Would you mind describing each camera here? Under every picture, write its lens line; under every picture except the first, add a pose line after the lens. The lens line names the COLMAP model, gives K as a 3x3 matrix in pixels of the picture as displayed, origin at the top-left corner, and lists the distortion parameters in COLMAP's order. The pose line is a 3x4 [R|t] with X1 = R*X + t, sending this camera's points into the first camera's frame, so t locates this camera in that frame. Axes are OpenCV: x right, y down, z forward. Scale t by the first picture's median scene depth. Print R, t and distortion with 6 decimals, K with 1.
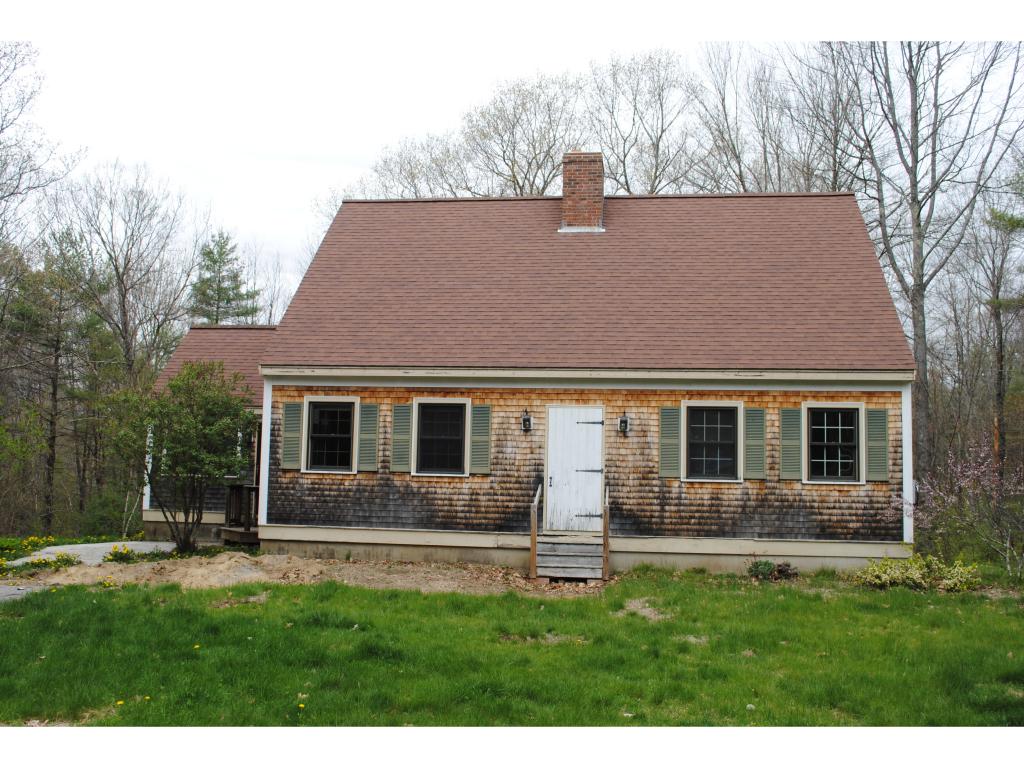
lens RADIAL K [[939.3, 0, 512.0], [0, 939.3, 384.0], [0, 0, 1]] dist [-0.087315, 0.000184]
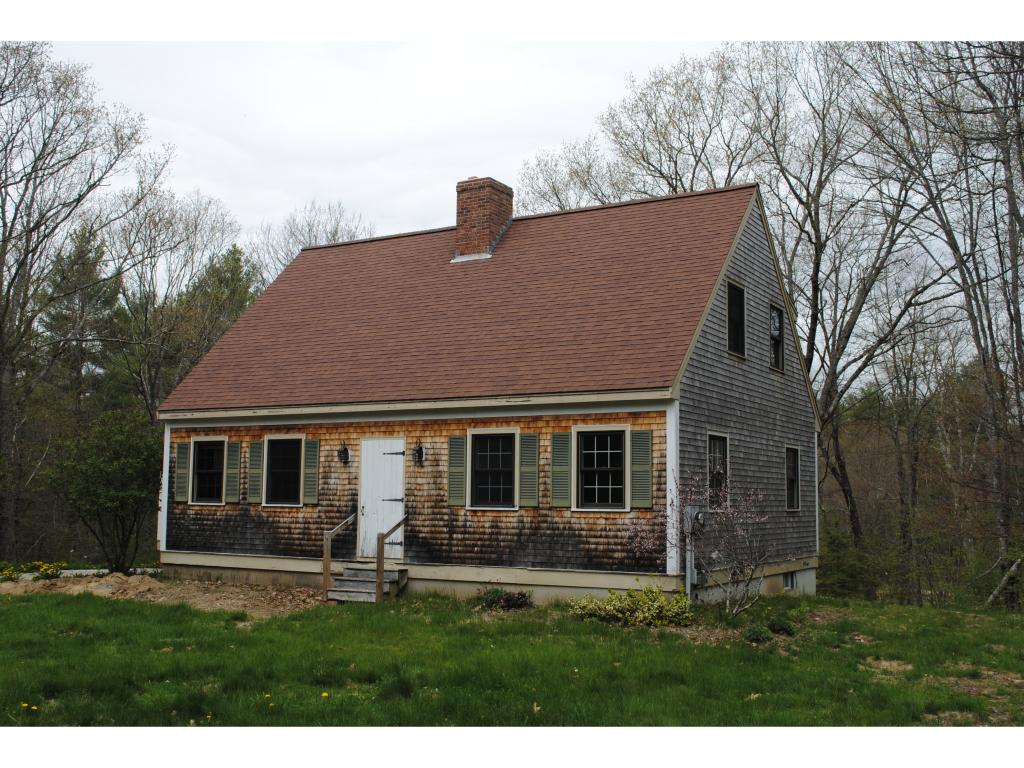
lens RADIAL K [[1087.6, 0, 512.0], [0, 1087.6, 384.0], [0, 0, 1]] dist [-0.082439, -0.001500]
pose [[0.923204, -0.054000, -0.380498, 0.660587], [0.046373, 0.998498, -0.029191, 0.005736], [0.381503, 0.009305, 0.924321, -0.058278]]
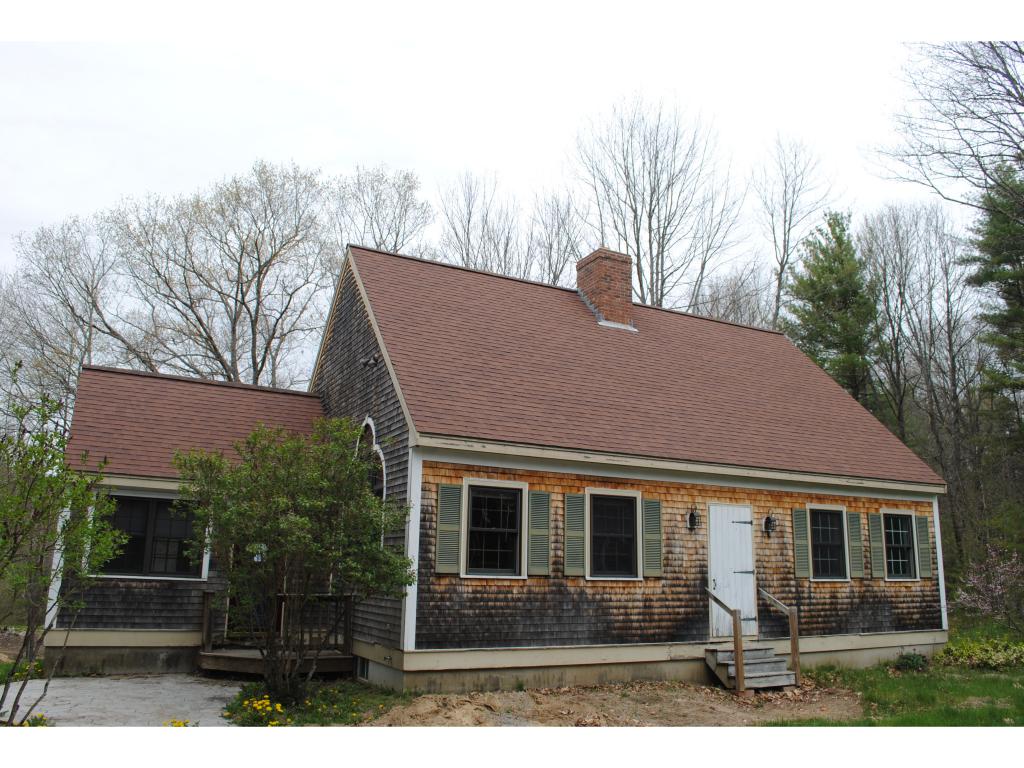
lens RADIAL K [[832.6, 0, 512.0], [0, 832.6, 384.0], [0, 0, 1]] dist [-0.091820, -0.002865]
pose [[0.811059, 0.124693, 0.571519, -0.616944], [-0.056009, 0.989081, -0.136312, 0.029176], [-0.582276, 0.078547, 0.809188, 0.431570]]
